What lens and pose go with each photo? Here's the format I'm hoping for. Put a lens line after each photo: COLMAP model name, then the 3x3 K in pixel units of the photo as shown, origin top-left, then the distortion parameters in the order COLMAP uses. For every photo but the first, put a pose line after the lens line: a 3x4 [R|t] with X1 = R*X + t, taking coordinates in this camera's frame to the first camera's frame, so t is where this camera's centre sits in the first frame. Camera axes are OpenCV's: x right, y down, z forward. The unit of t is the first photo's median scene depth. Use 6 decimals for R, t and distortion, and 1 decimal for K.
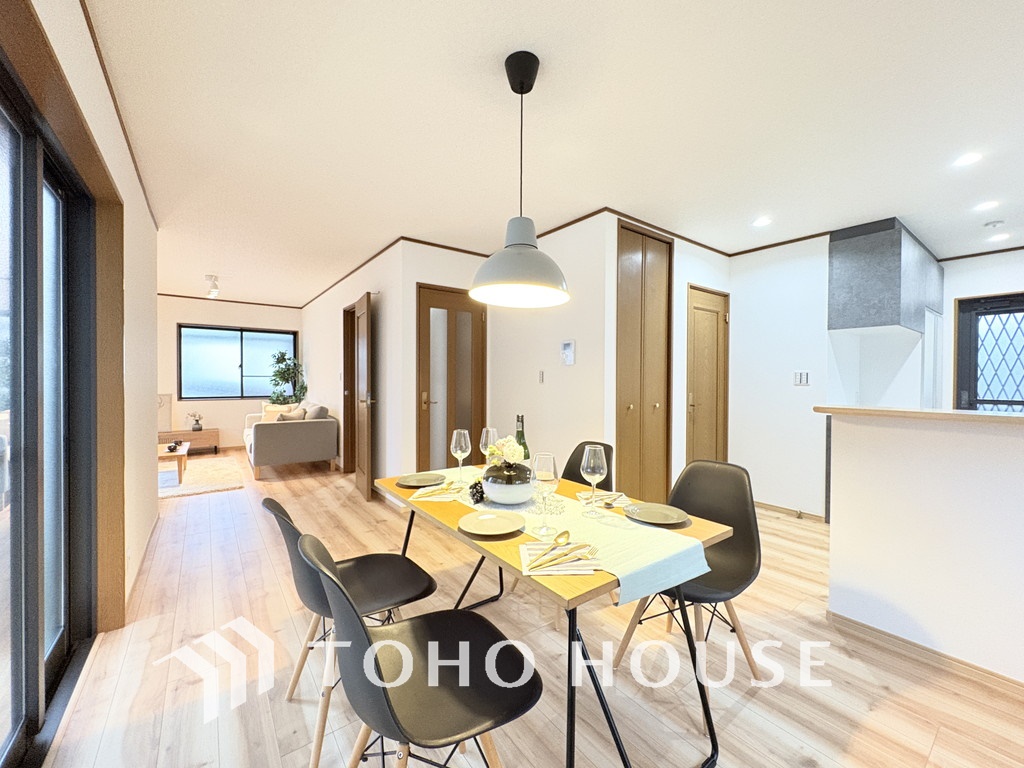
lens RADIAL K [[407.8, 0, 515.1], [0, 407.8, 381.6], [0, 0, 1]] dist [0.001453, 0.000151]
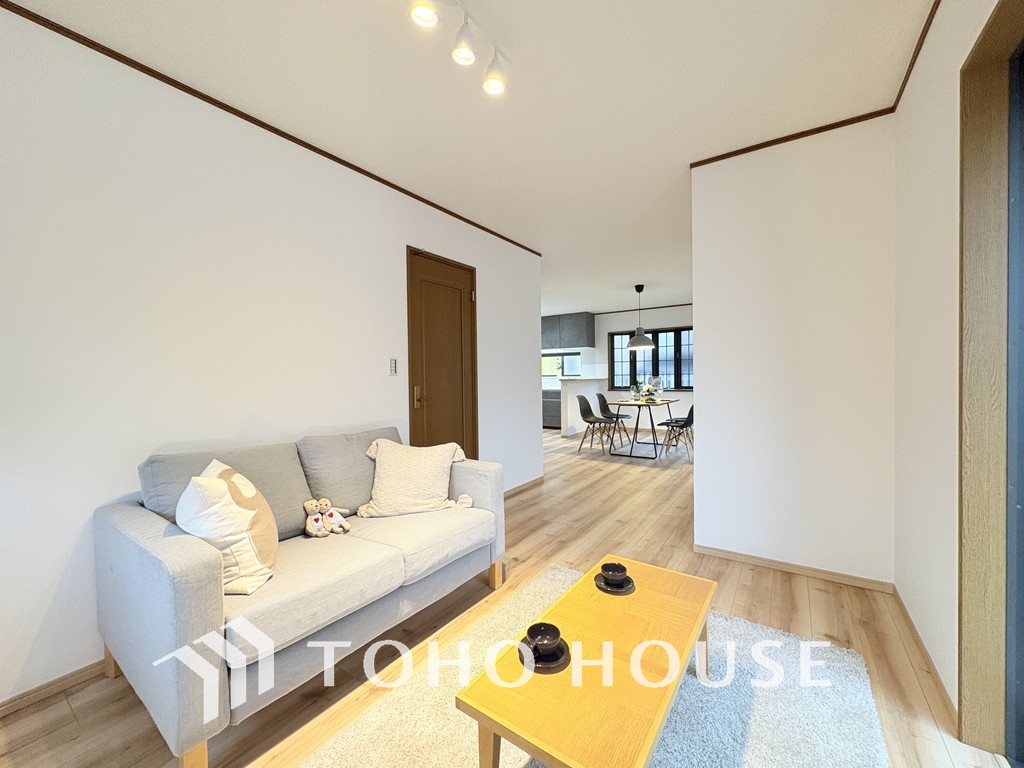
lens RADIAL K [[407.8, 0, 514.1], [0, 407.8, 379.3], [0, 0, 1]] dist [0.001453, 0.000151]
pose [[-0.316868, -0.014632, 0.948357, -1.001678], [0.010814, 0.999760, 0.019039, -0.001134], [-0.948408, 0.016289, -0.316634, 1.048693]]
